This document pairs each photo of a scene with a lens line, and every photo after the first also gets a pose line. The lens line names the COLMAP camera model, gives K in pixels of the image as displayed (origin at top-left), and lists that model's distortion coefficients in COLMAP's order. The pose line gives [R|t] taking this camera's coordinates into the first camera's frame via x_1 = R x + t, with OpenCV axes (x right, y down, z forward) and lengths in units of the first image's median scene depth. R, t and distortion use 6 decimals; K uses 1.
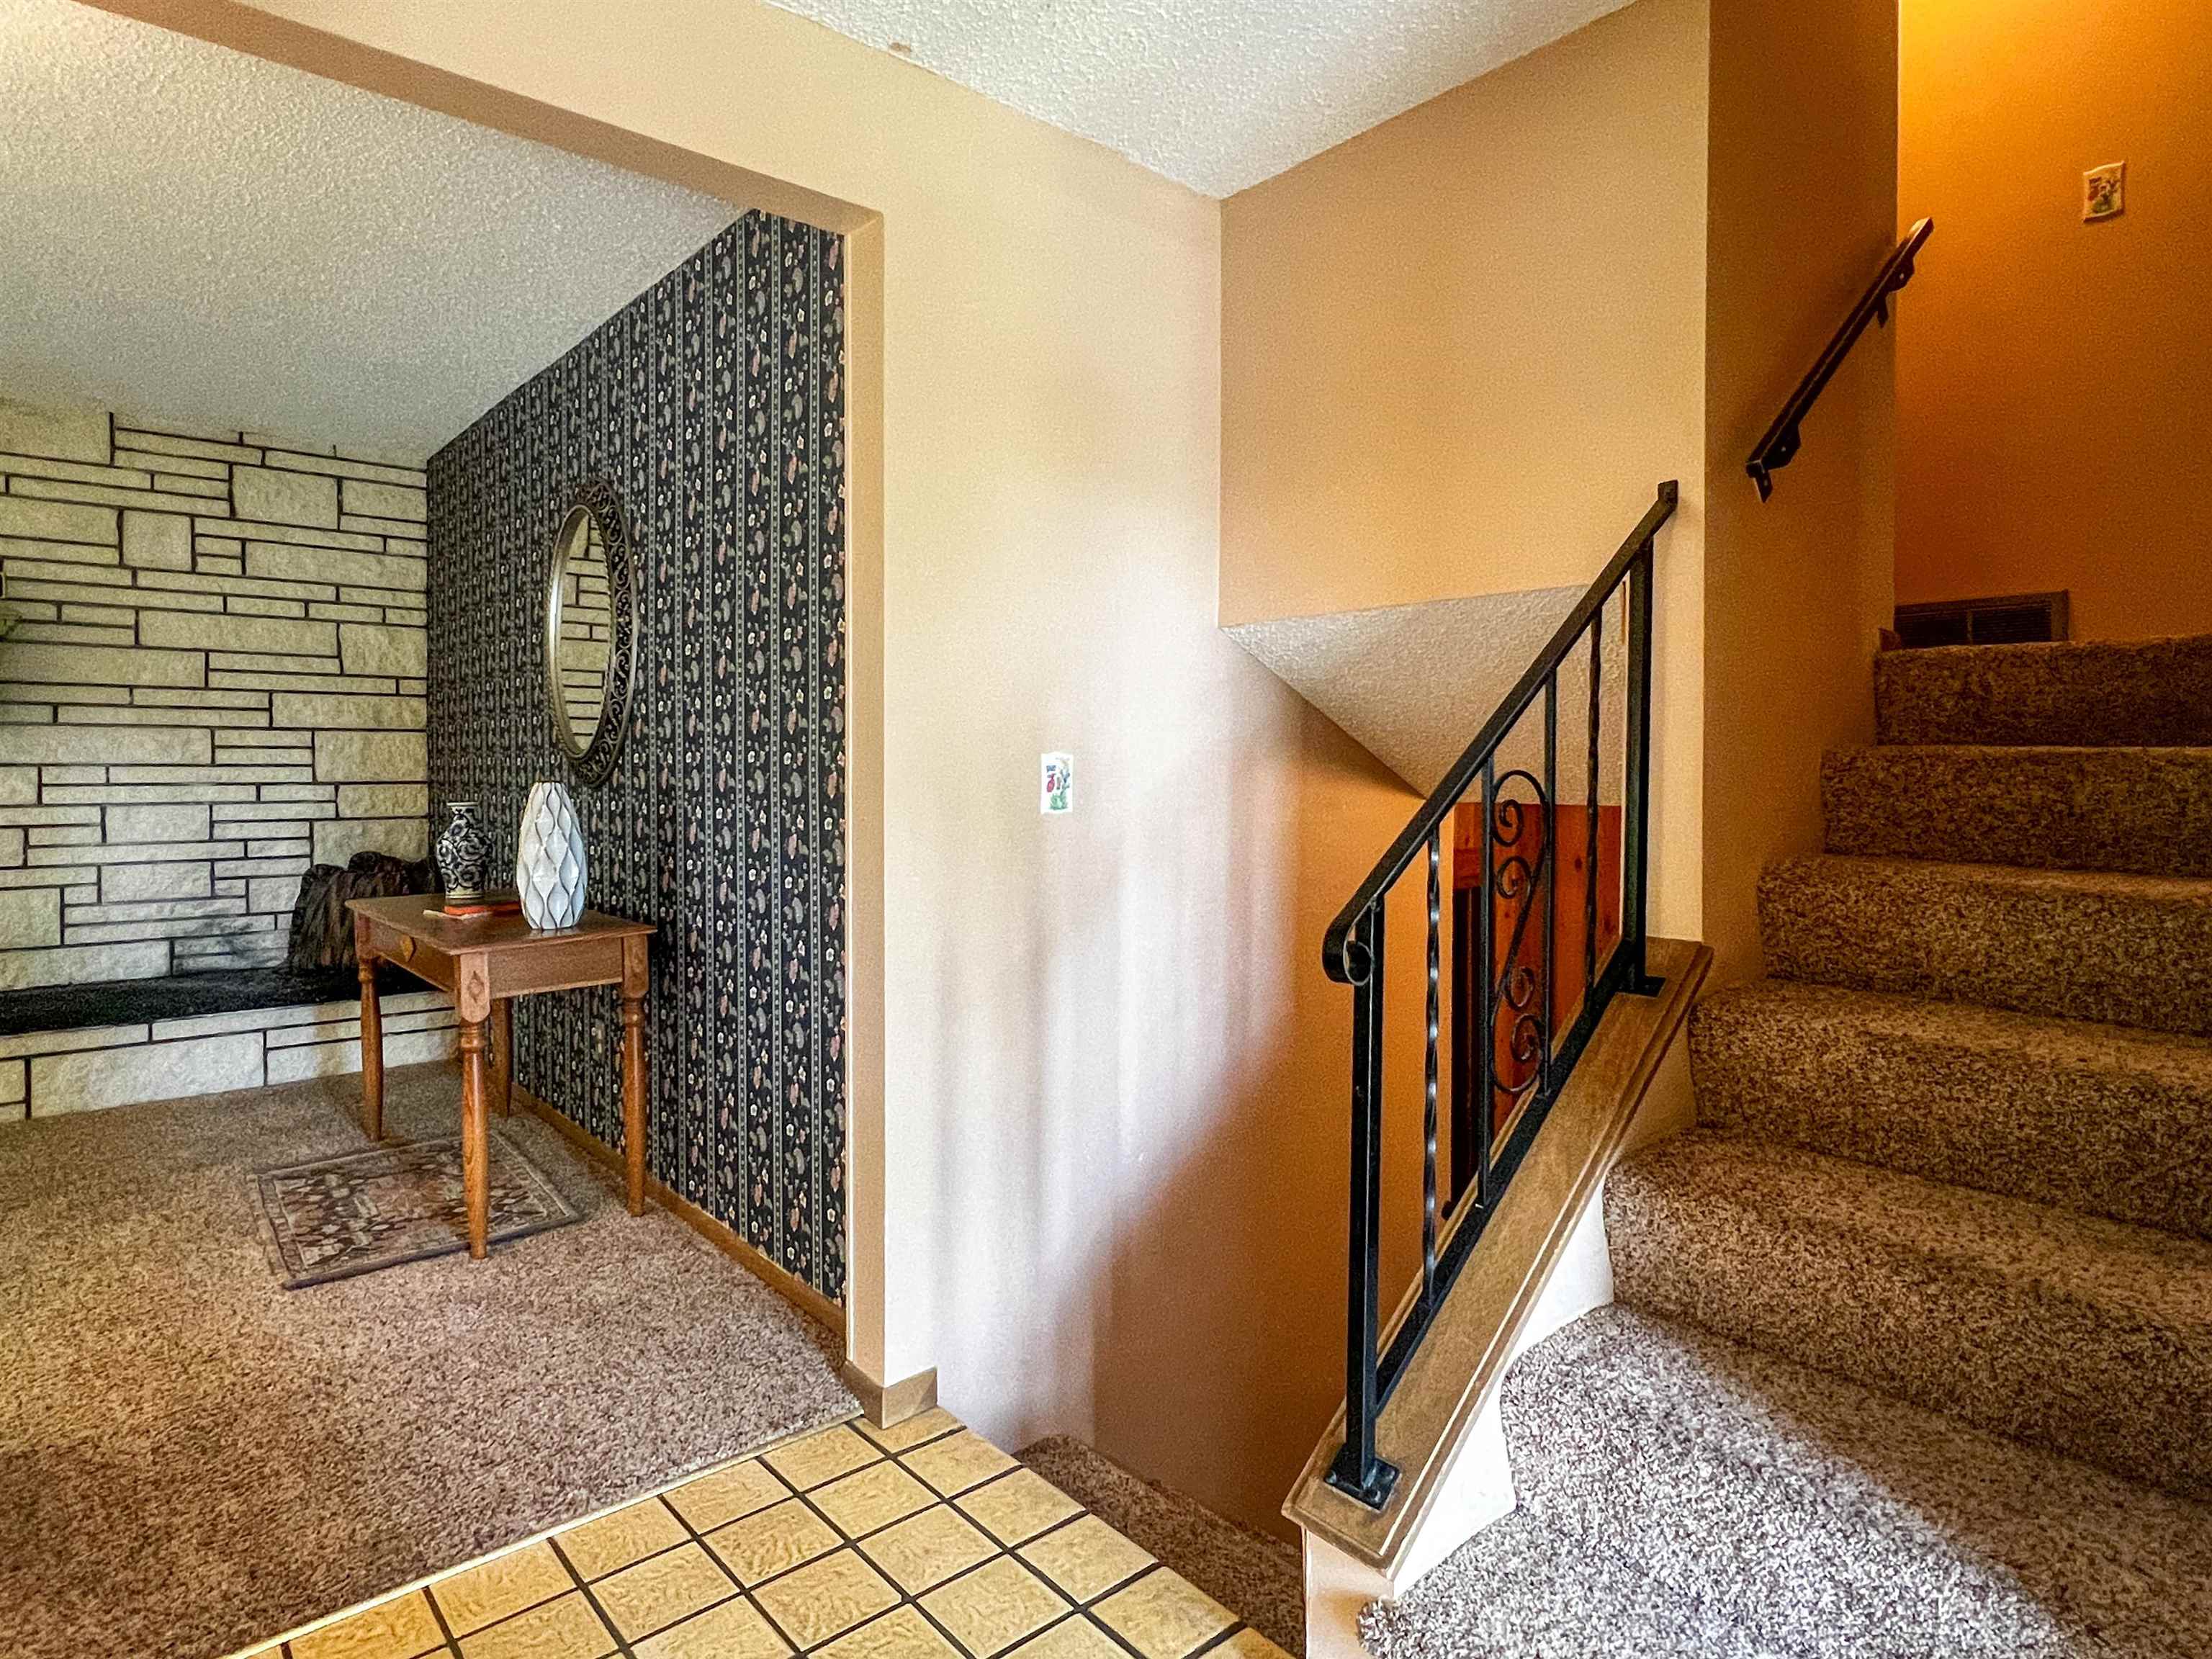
lens RADIAL K [[1195.6, 0, 1107.0], [0, 1195.6, 829.4], [0, 0, 1]] dist [-0.001998, 0.001025]
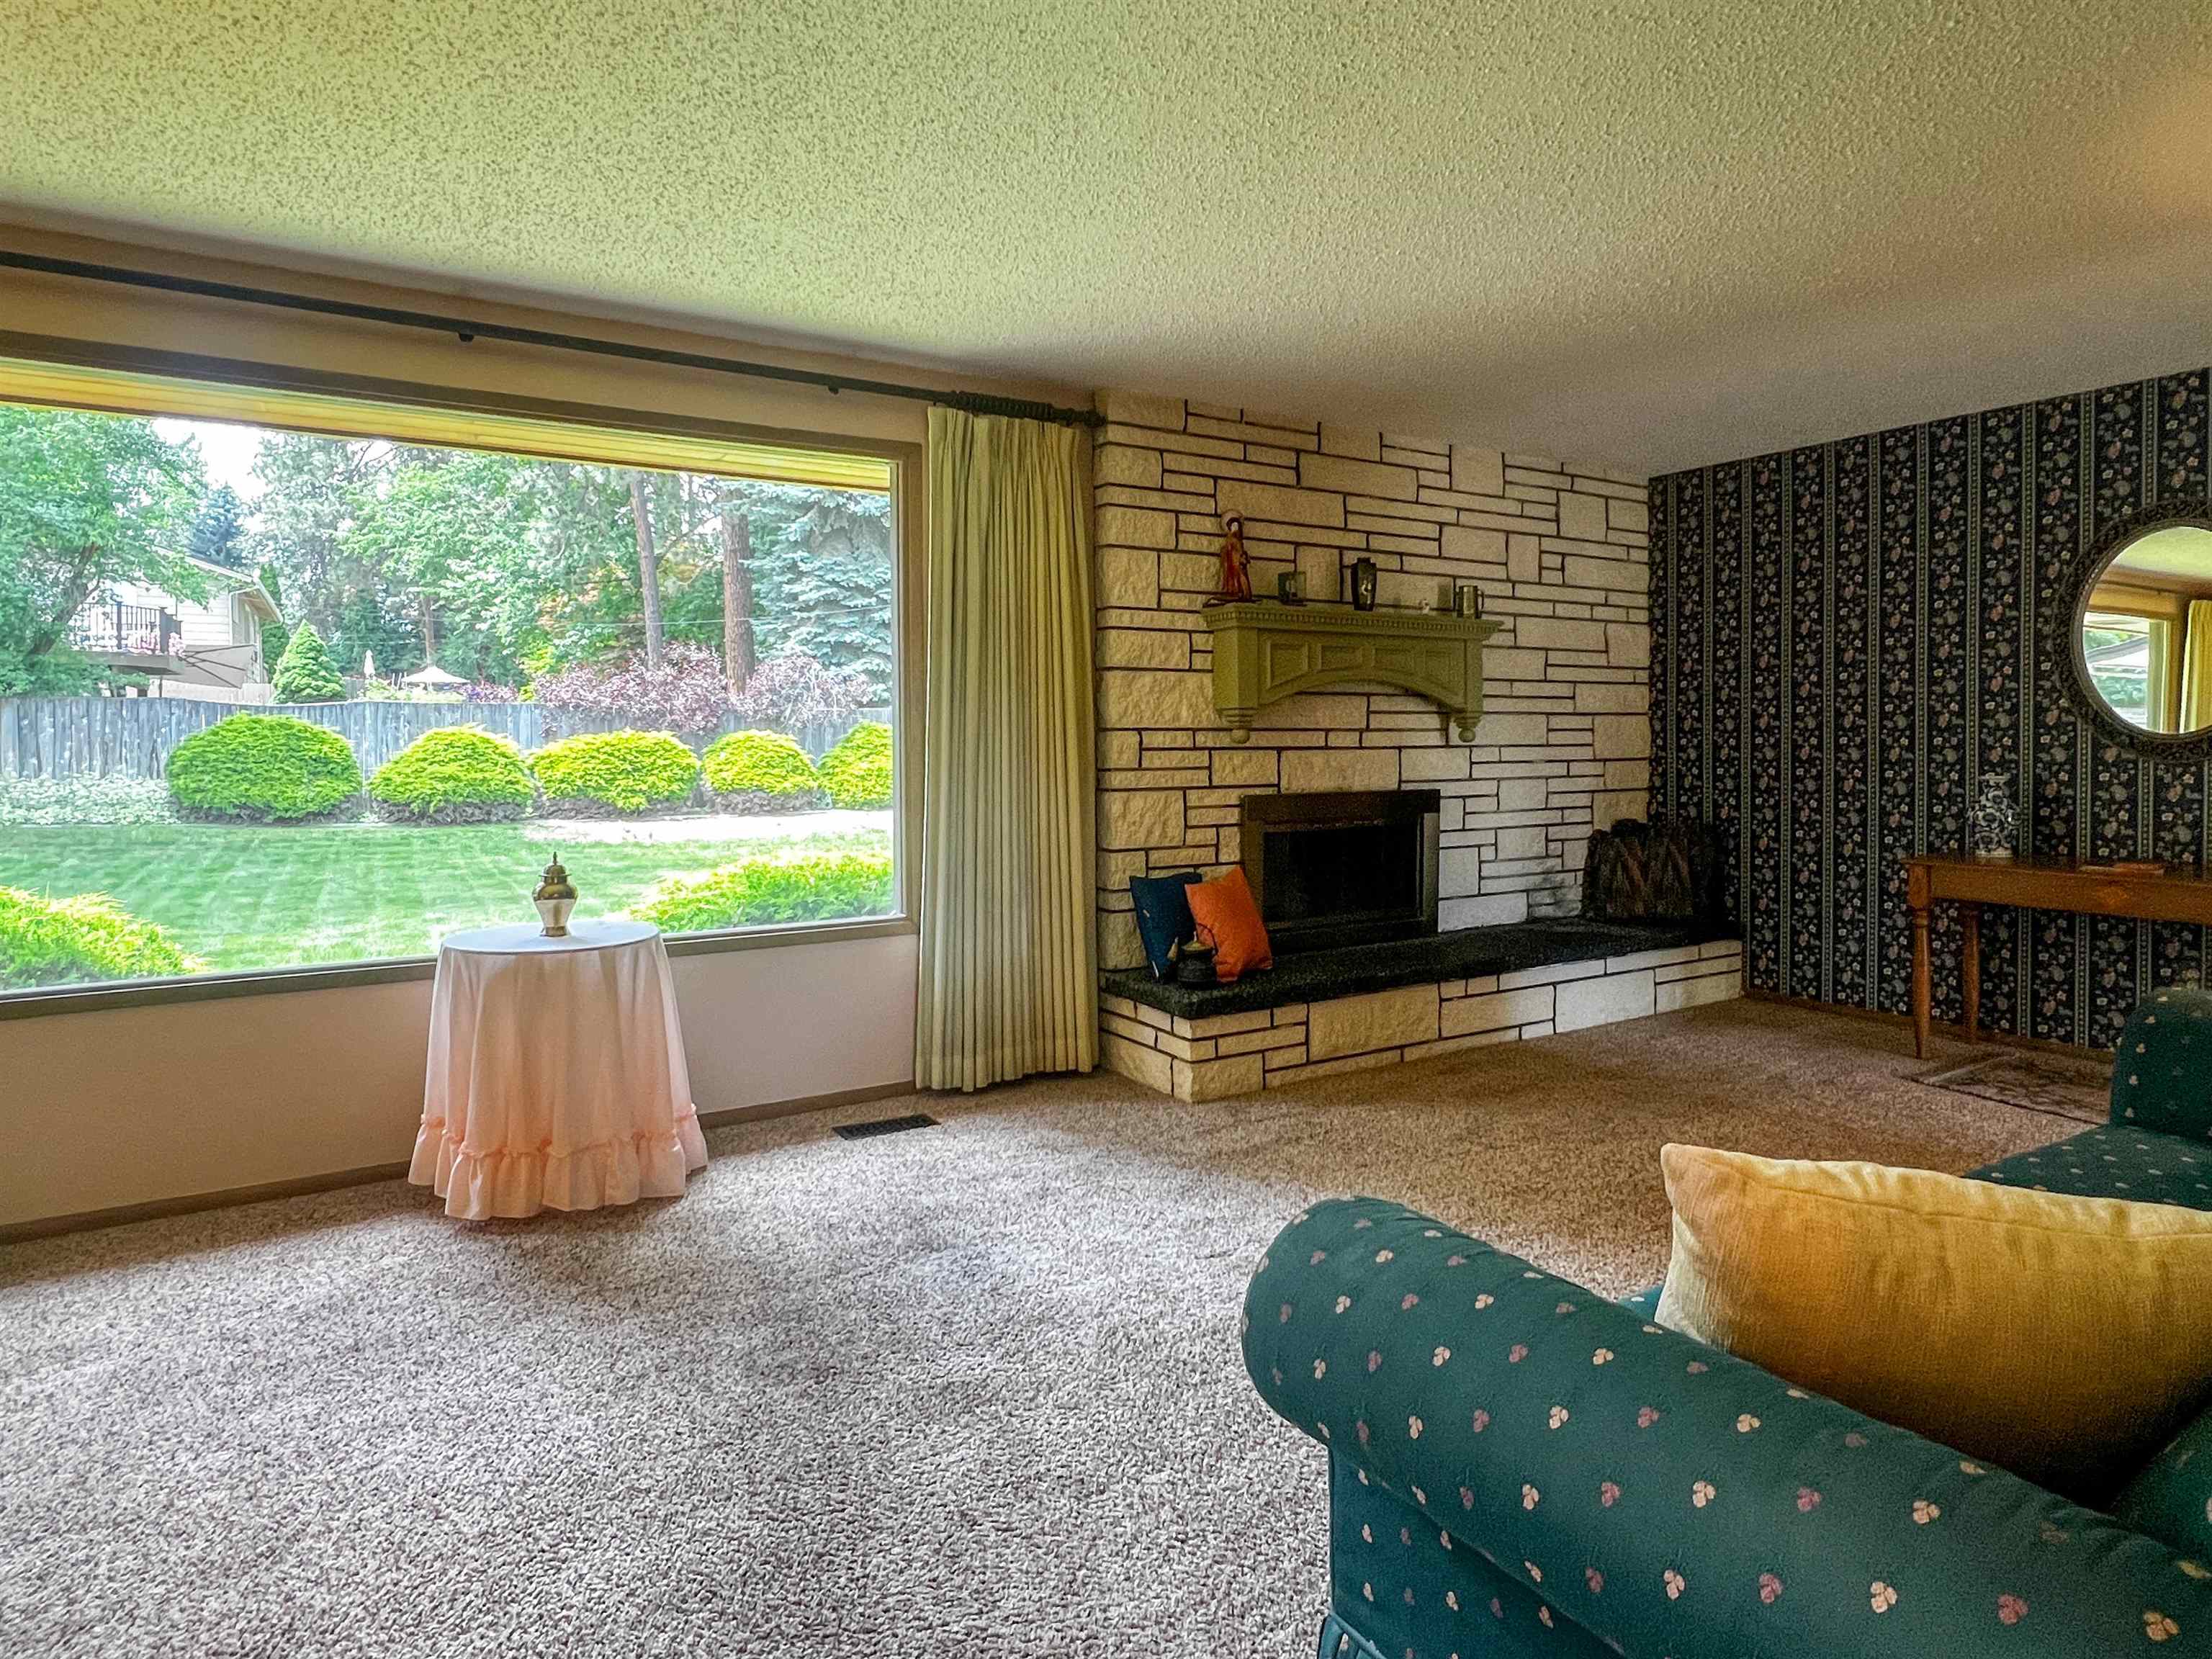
lens RADIAL K [[1195.6, 0, 1149.6], [0, 1195.6, 827.6], [0, 0, 1]] dist [-0.001998, 0.001025]
pose [[0.985195, 0.003849, -0.171394, -0.926424], [-0.000604, 0.999820, 0.018981, 0.005503], [0.171436, -0.018596, 0.985020, -0.239272]]
